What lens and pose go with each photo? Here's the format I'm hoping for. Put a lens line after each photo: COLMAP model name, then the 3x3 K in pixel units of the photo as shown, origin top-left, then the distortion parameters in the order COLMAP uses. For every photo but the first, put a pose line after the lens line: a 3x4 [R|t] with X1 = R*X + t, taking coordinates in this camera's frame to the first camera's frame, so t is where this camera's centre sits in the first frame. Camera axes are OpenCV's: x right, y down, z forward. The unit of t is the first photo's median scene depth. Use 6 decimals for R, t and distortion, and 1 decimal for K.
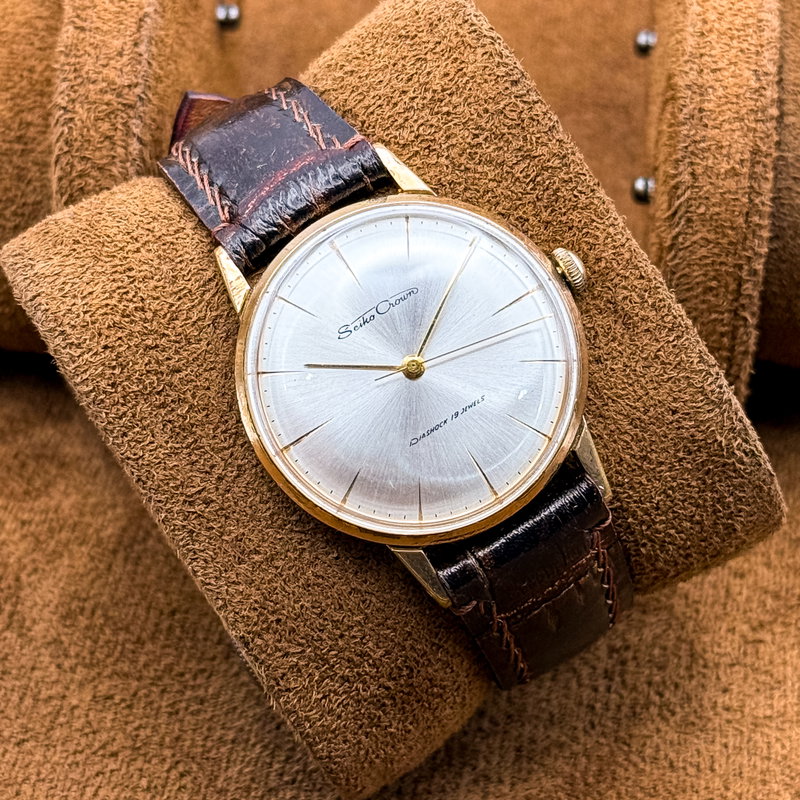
lens RADIAL K [[2613.5, 0, 400.0], [0, 2613.5, 400.0], [0, 0, 1]] dist [0.209719, -0.426387]
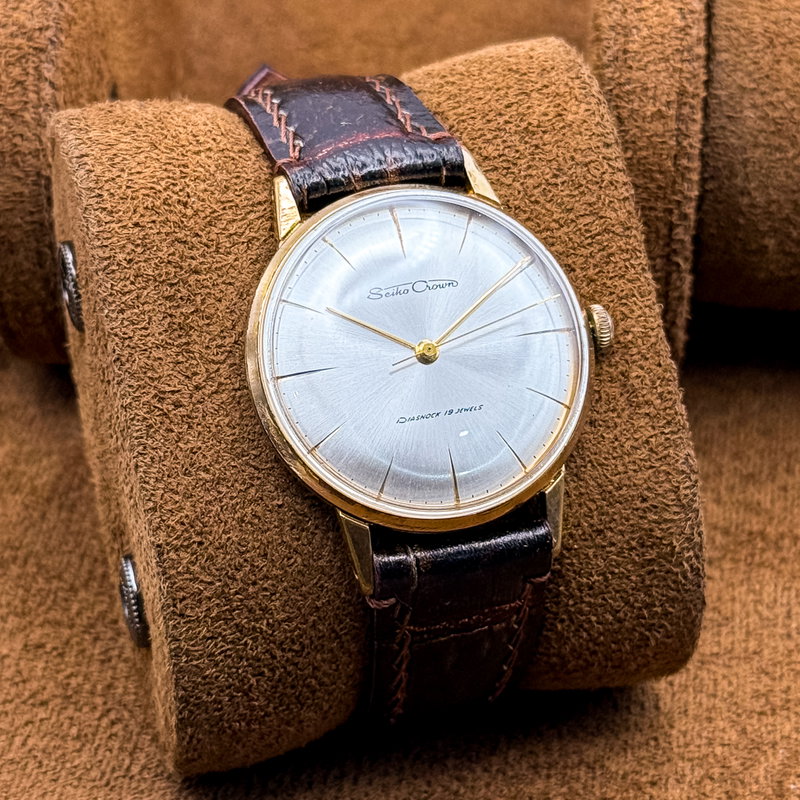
lens RADIAL K [[2613.5, 0, 400.0], [0, 2613.5, 400.0], [0, 0, 1]] dist [0.209719, -0.426387]
pose [[0.923010, 0.375658, 0.083262, -0.078190], [-0.356850, 0.916673, -0.179911, 0.181903], [-0.143910, 0.136348, 0.980153, 0.031431]]
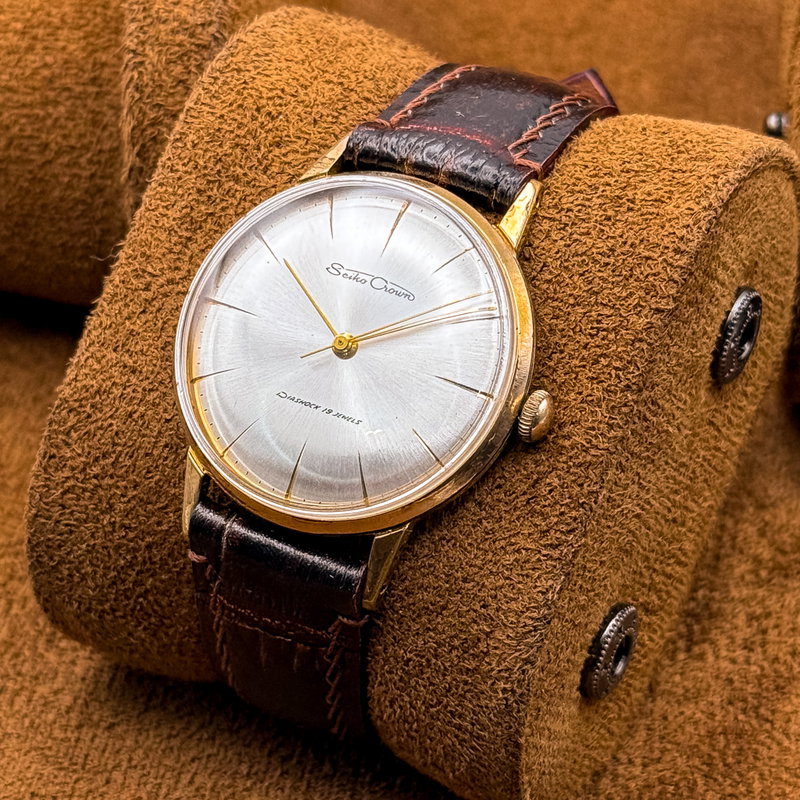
lens RADIAL K [[2613.5, 0, 400.0], [0, 2613.5, 400.0], [0, 0, 1]] dist [0.209719, -0.426387]
pose [[0.531527, 0.746775, -0.399758, 0.395739], [-0.759059, 0.629381, 0.166464, -0.167538], [0.375911, 0.214960, 0.901378, 0.162646]]
